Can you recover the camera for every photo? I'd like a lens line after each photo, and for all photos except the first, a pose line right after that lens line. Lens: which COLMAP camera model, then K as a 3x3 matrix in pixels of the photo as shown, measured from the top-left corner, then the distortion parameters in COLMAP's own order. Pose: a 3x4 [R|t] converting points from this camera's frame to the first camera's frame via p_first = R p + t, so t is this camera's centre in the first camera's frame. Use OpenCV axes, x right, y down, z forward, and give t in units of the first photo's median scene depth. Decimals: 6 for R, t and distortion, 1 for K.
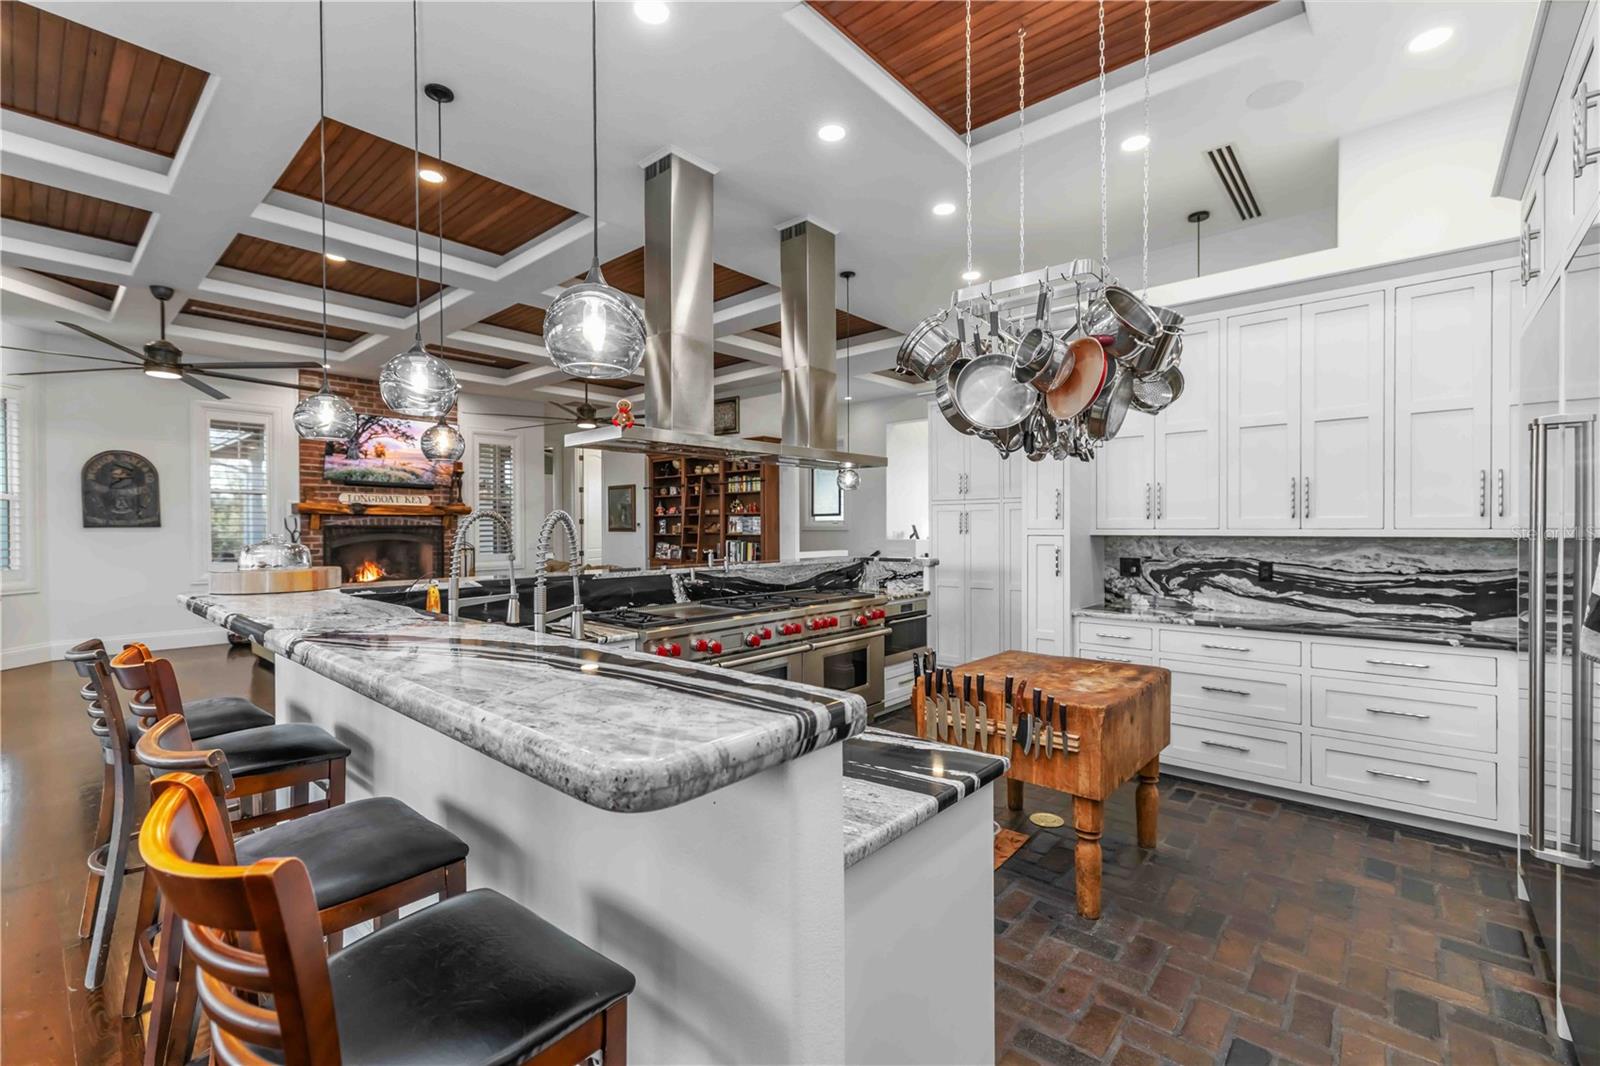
lens RADIAL K [[697.6, 0, 794.0], [0, 697.6, 533.6], [0, 0, 1]] dist [0.000235, 0.000400]
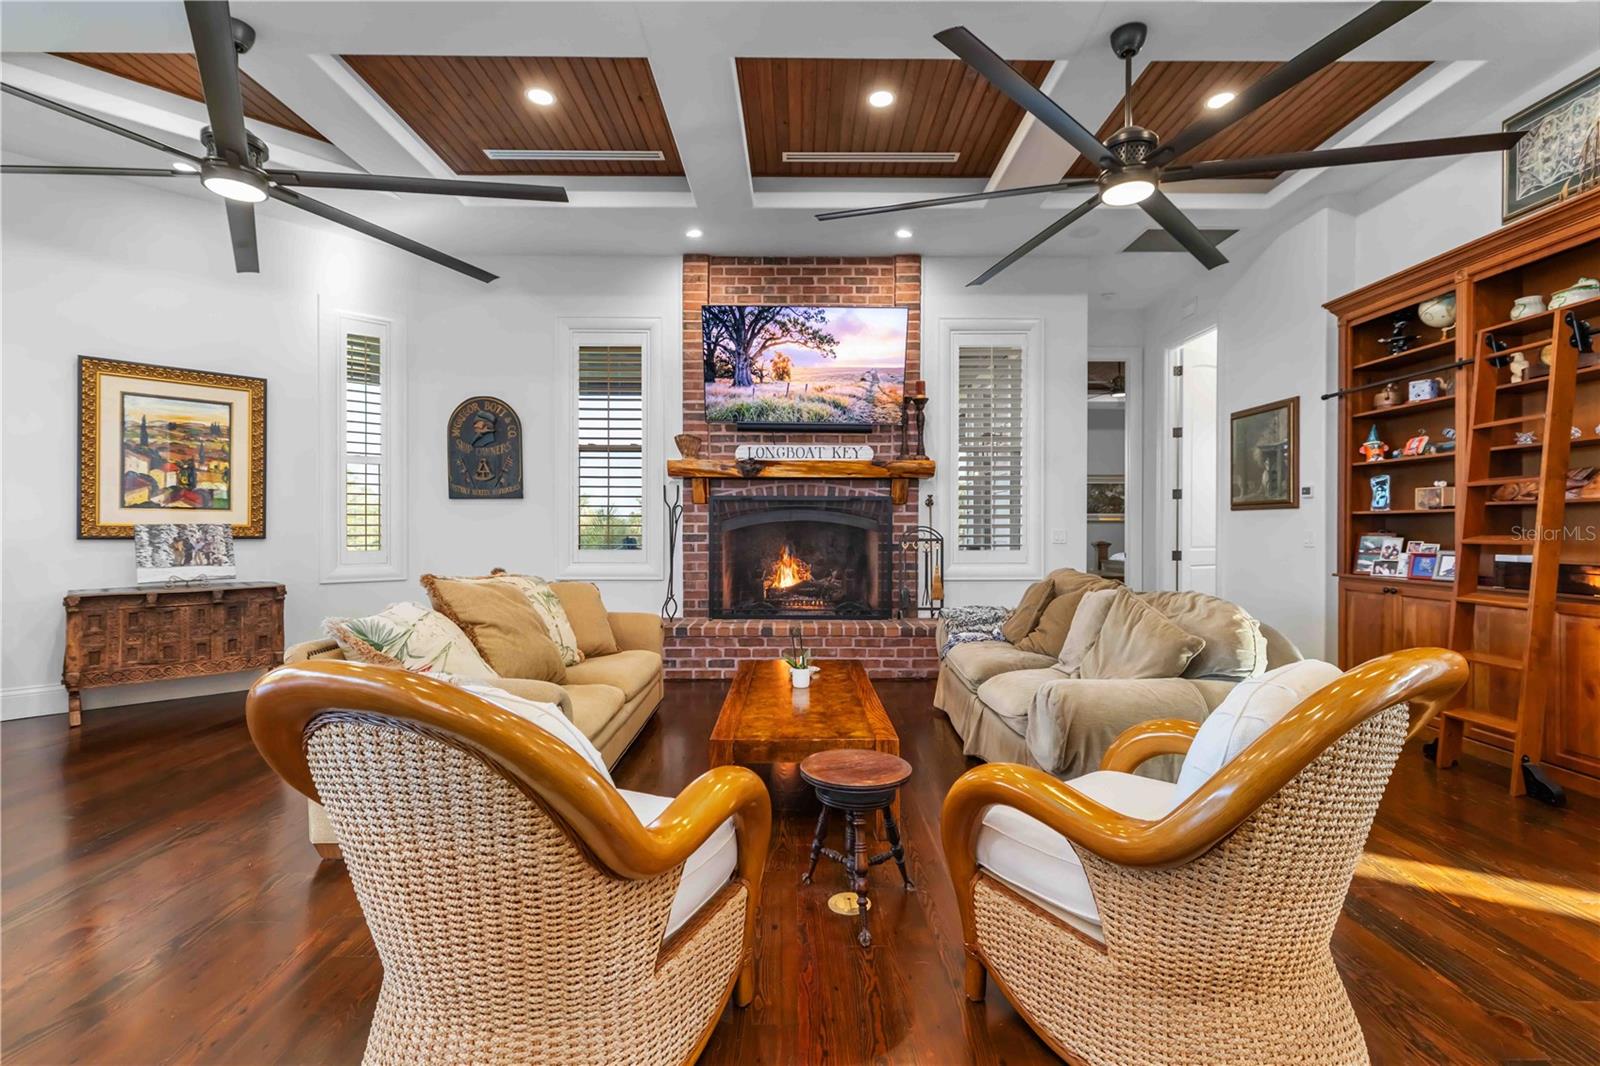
lens RADIAL K [[718.3, 0, 806.3], [0, 718.3, 533.1], [0, 0, 1]] dist [0.000690, 0.000118]
pose [[0.667479, 0.010810, -0.744550, -0.232314], [-0.011384, 0.999926, 0.004312, 0.031146], [0.744542, 0.005598, 0.667553, 1.112361]]
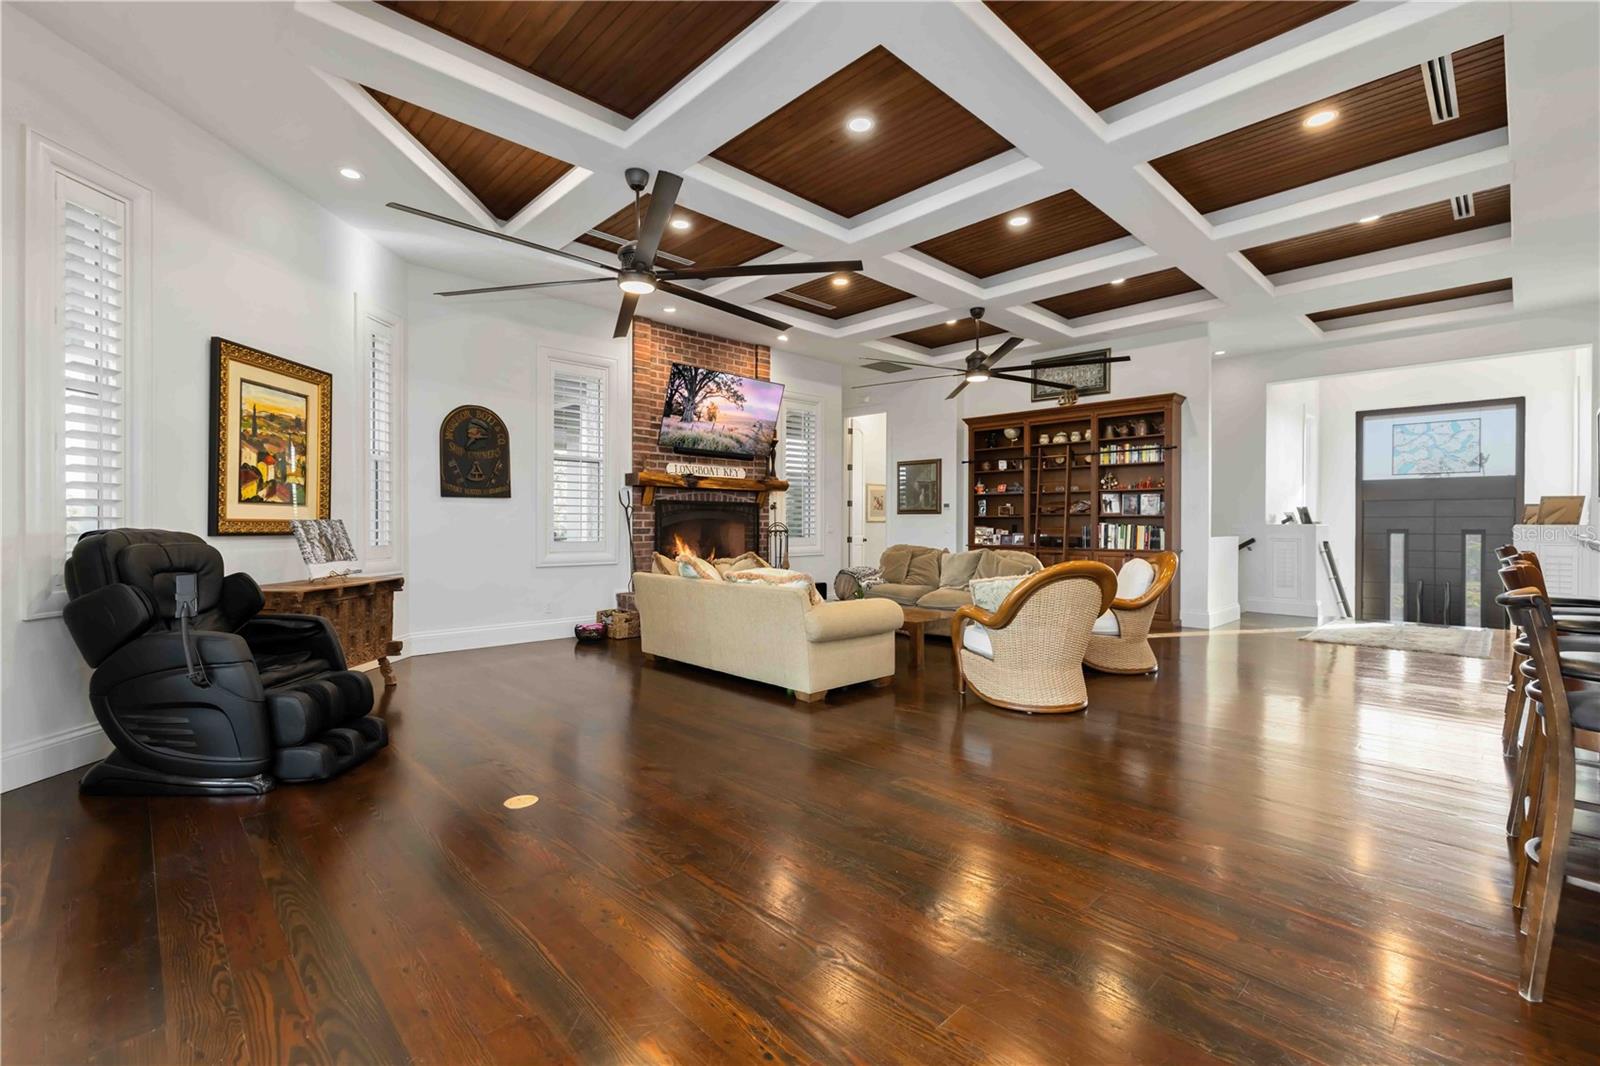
lens RADIAL K [[697.6, 0, 787.8], [0, 697.6, 525.2], [0, 0, 1]] dist [0.000235, 0.000400]
pose [[0.996458, 0.006910, -0.083806, -0.779457], [-0.007438, 0.999954, -0.005990, 0.040266], [0.083761, 0.006592, 0.996464, 0.296255]]
